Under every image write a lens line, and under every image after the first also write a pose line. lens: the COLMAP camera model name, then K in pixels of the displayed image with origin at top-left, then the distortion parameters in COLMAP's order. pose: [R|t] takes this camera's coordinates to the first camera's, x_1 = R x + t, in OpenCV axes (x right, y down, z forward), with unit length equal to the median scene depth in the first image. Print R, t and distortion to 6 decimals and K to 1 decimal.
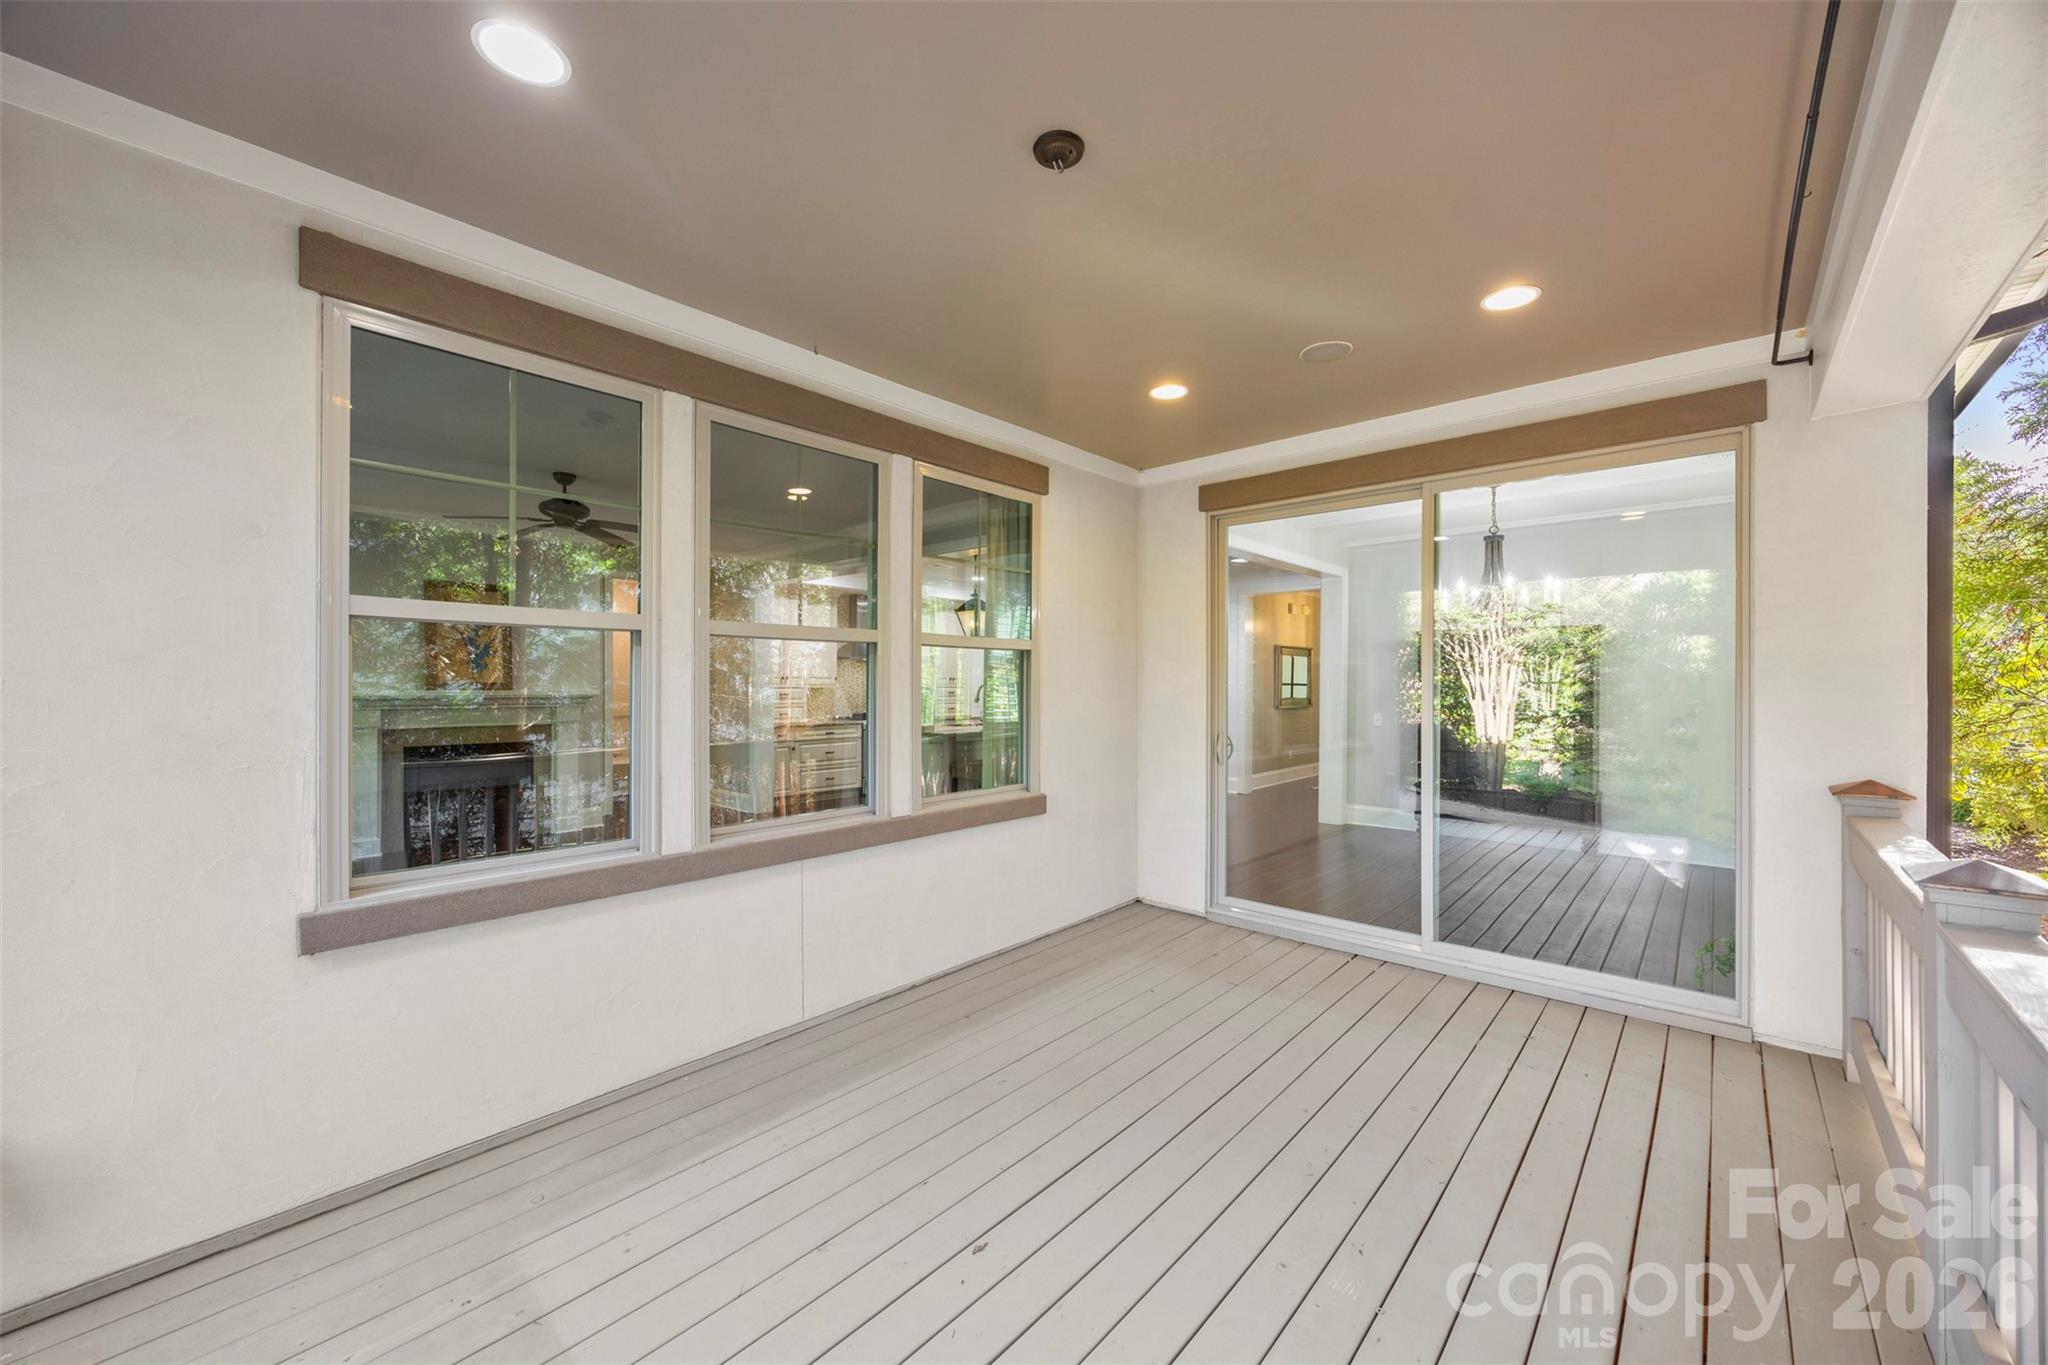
lens RADIAL K [[780.8, 0, 1025.9], [0, 780.8, 683.4], [0, 0, 1]] dist [0.001565, -0.002144]
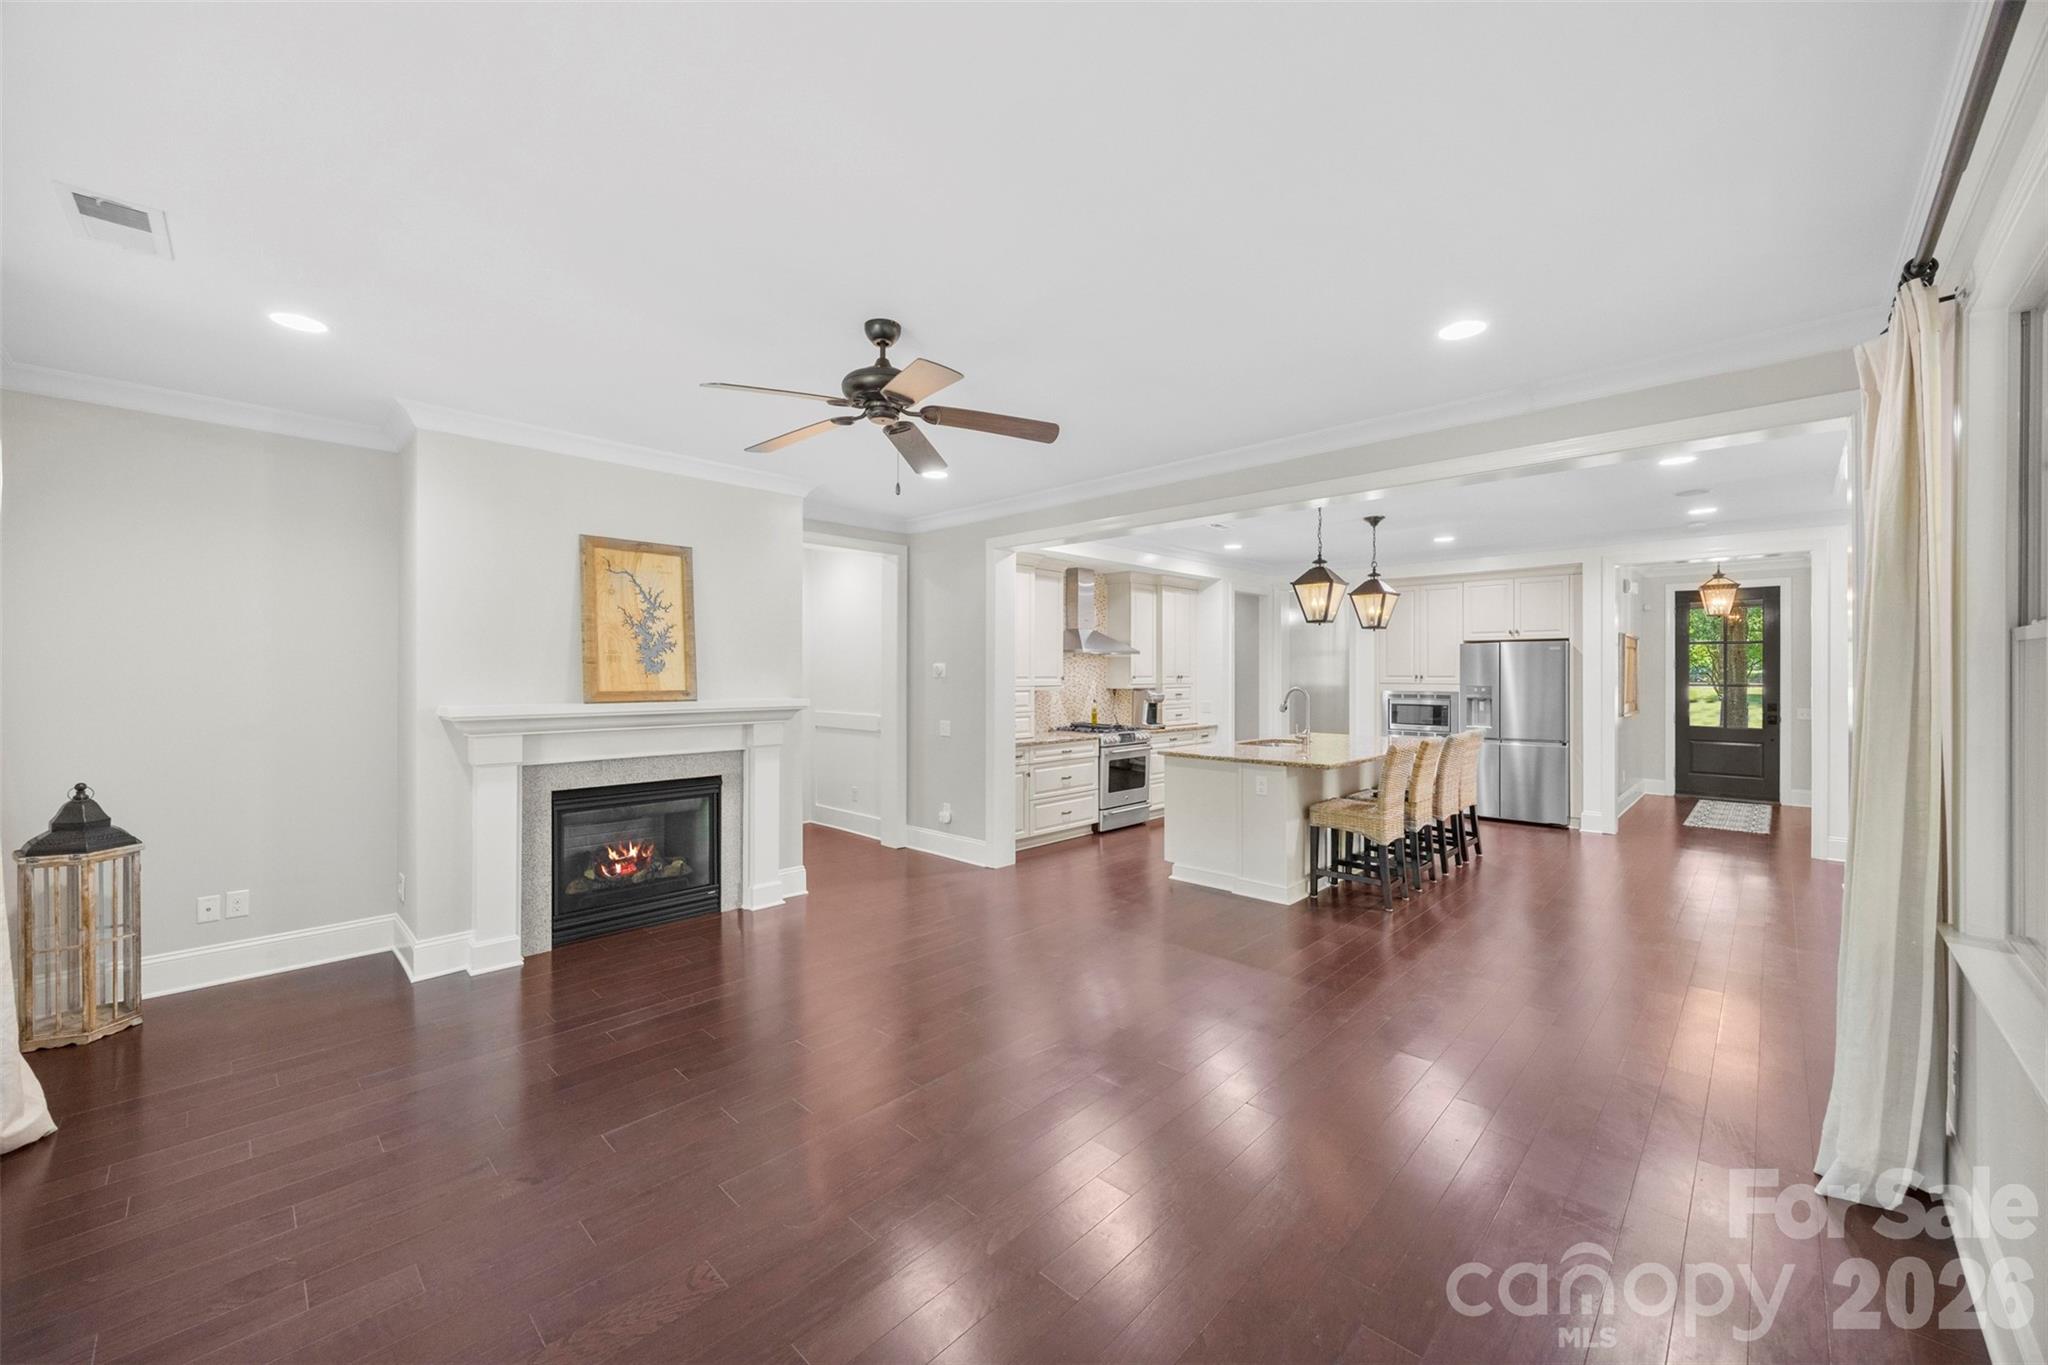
lens RADIAL K [[780.8, 0, 1017.6], [0, 780.8, 672.9], [0, 0, 1]] dist [0.001565, -0.002144]
pose [[0.999402, -0.002843, -0.034459, -0.360672], [0.002931, 0.999993, 0.002485, -0.016904], [0.034452, -0.002584, 0.999403, 0.339962]]
